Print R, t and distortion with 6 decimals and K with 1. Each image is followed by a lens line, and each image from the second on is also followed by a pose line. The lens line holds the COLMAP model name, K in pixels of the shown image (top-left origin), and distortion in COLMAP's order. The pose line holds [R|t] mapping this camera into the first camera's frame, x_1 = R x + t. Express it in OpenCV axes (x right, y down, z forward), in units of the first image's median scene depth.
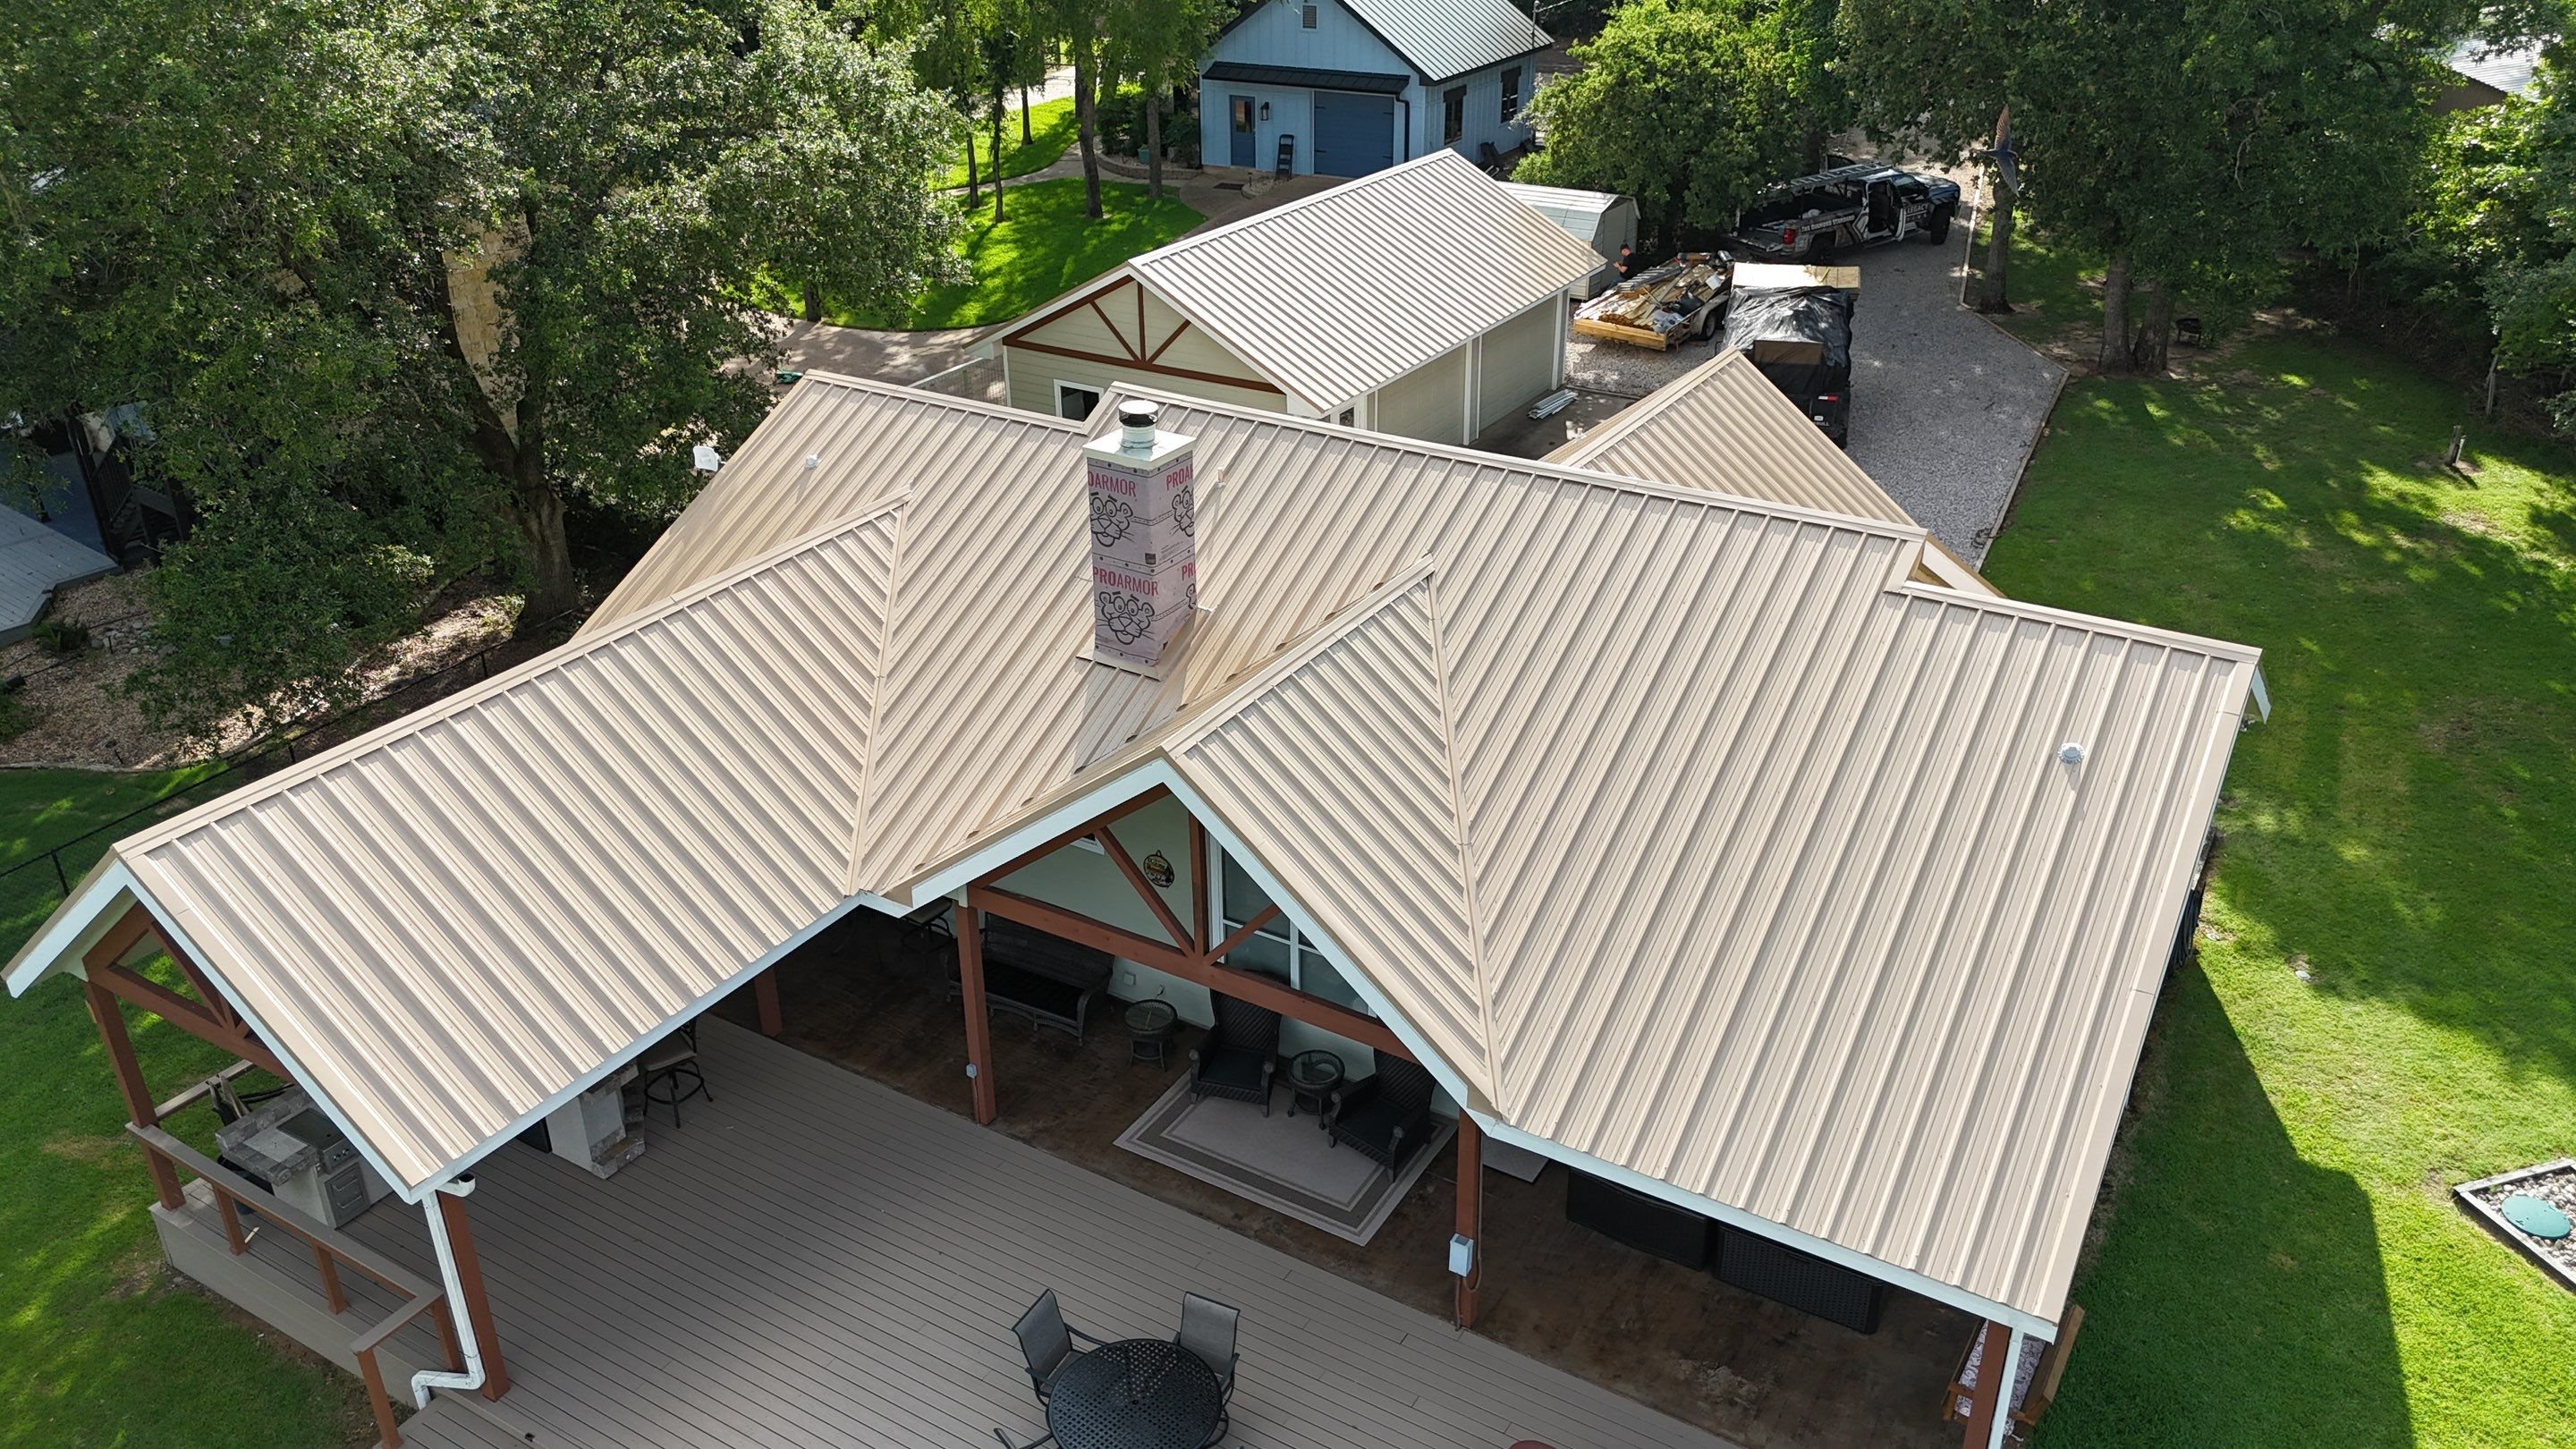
lens RADIAL K [[1886.5, 0, 1288.0], [0, 1886.5, 724.5], [0, 0, 1]] dist [0.136416, -0.169333]
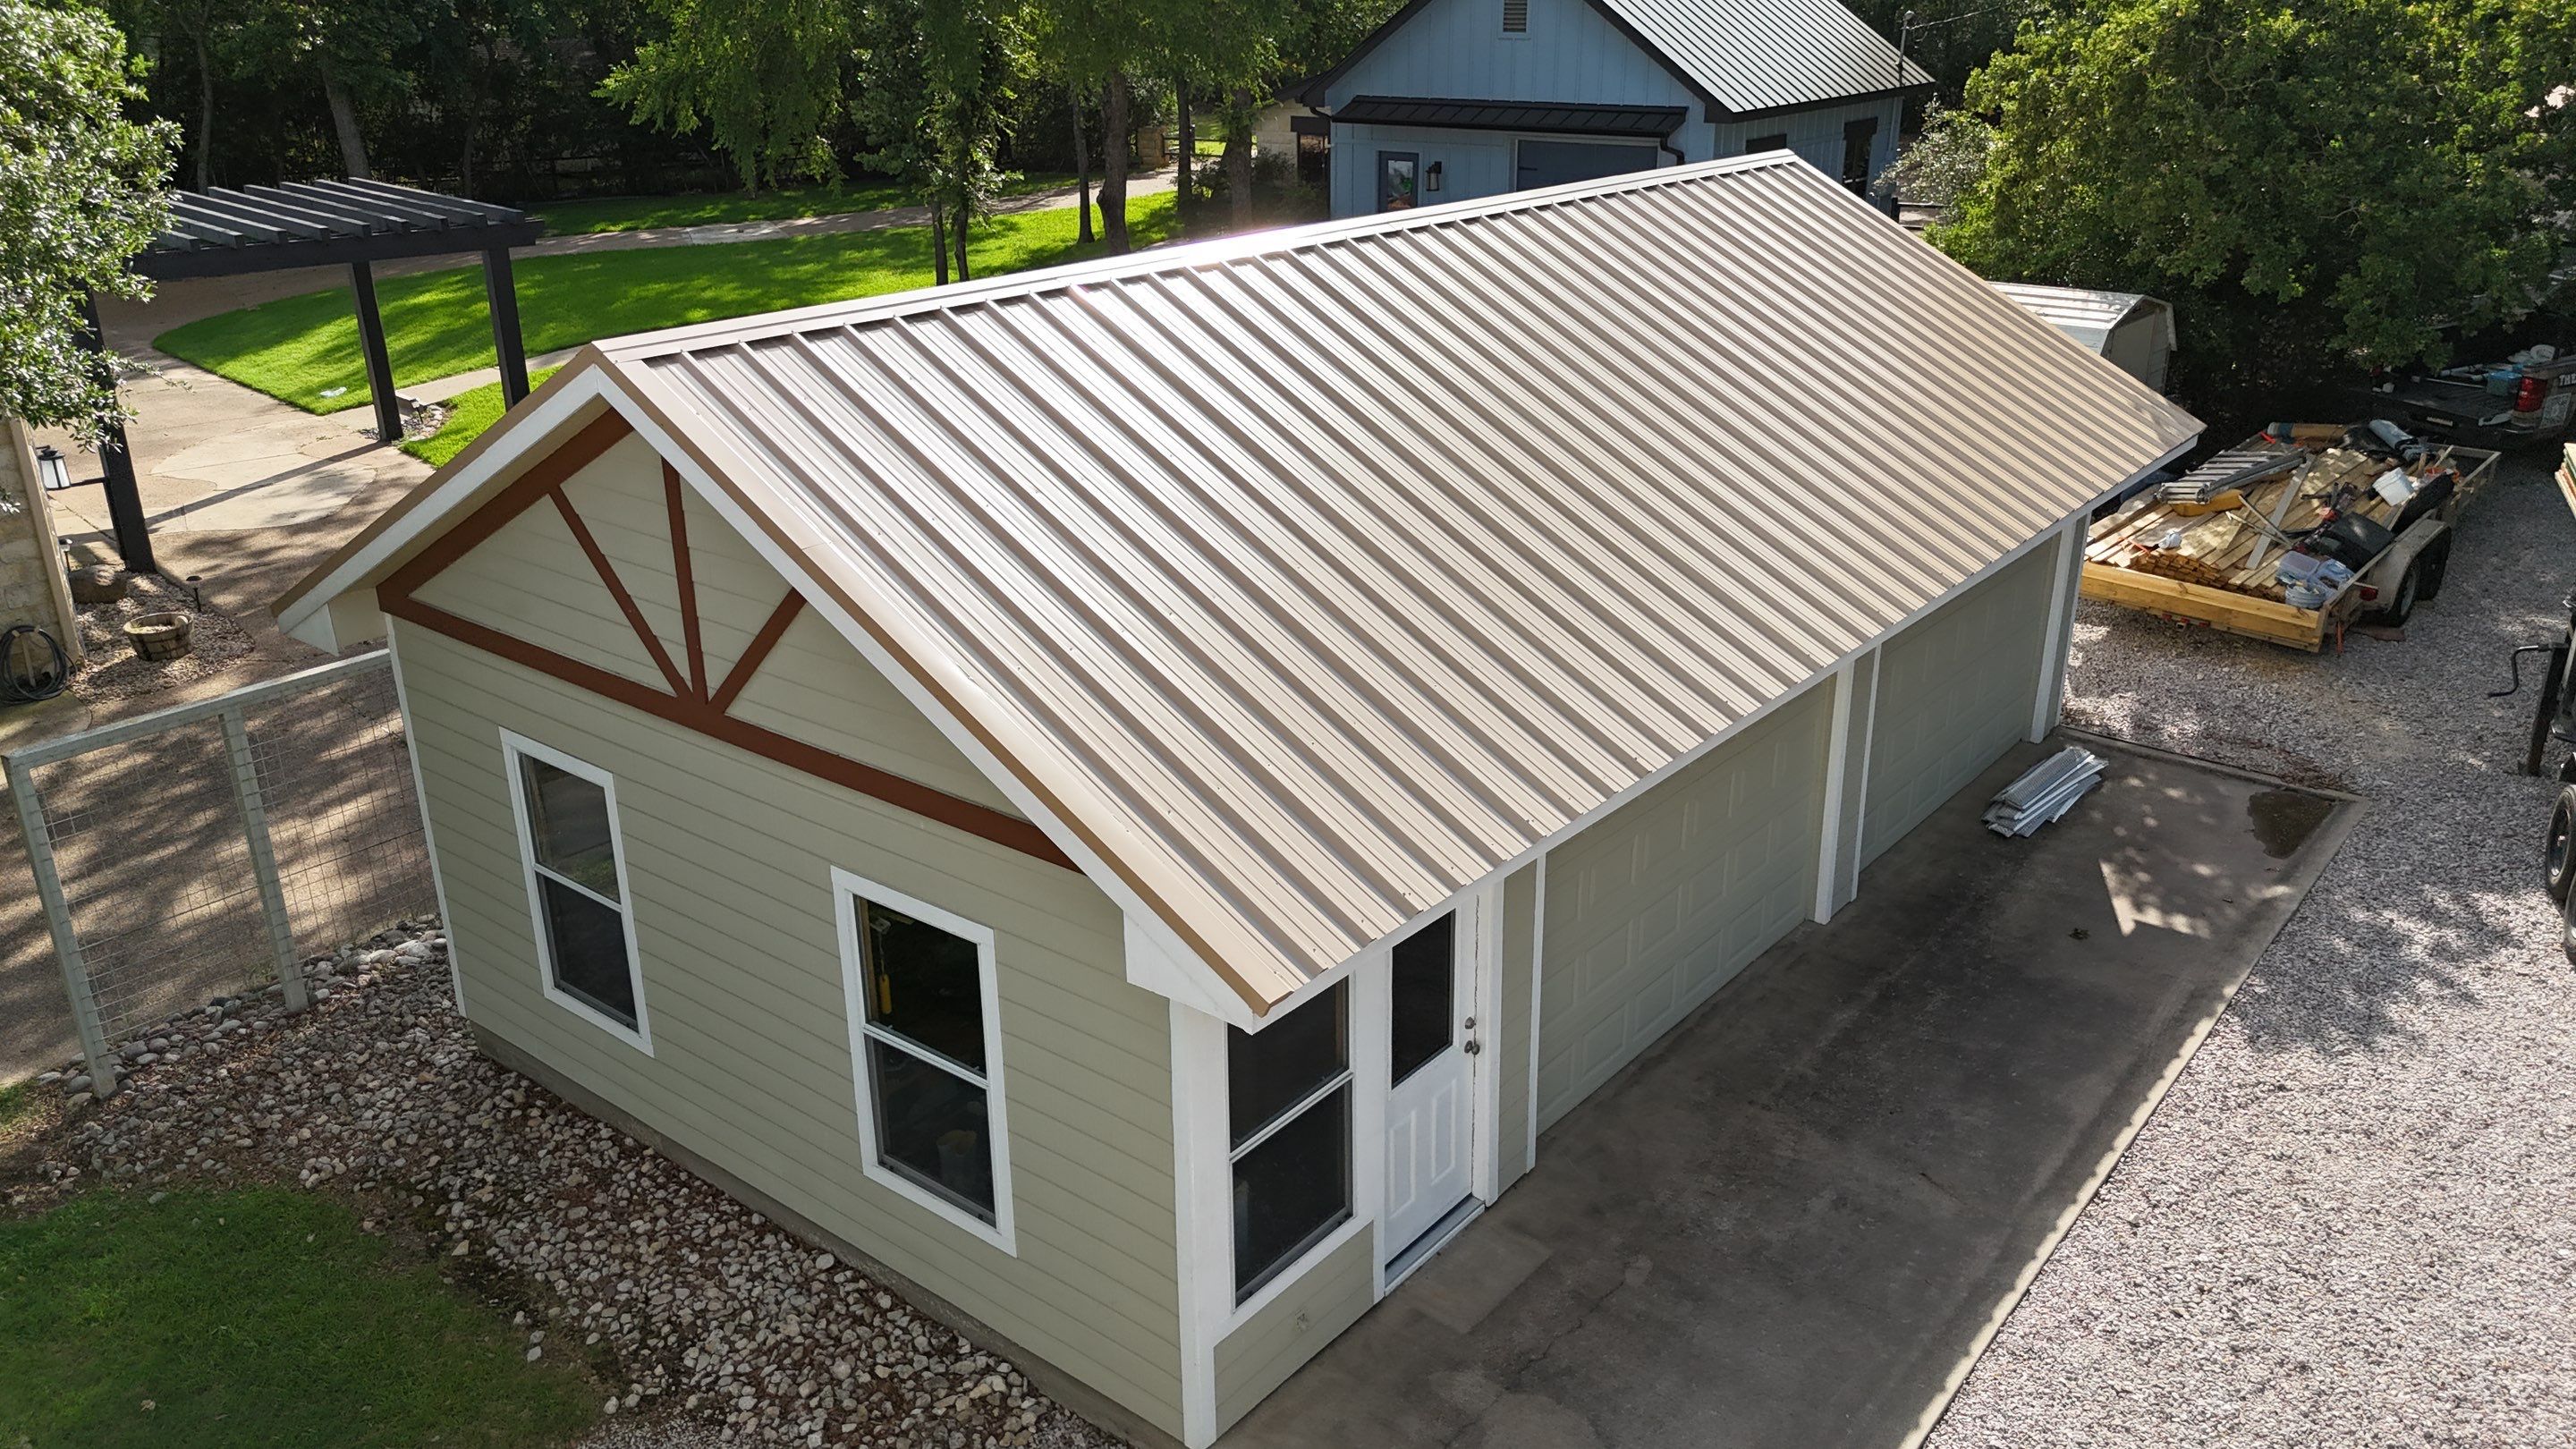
lens RADIAL K [[1886.5, 0, 1288.0], [0, 1886.5, 724.5], [0, 0, 1]] dist [0.136416, -0.169333]
pose [[0.990879, 0.052892, -0.123942, 0.033722], [-0.063644, 0.994392, -0.084459, -0.130045], [0.118780, 0.091577, 0.988689, 0.560436]]
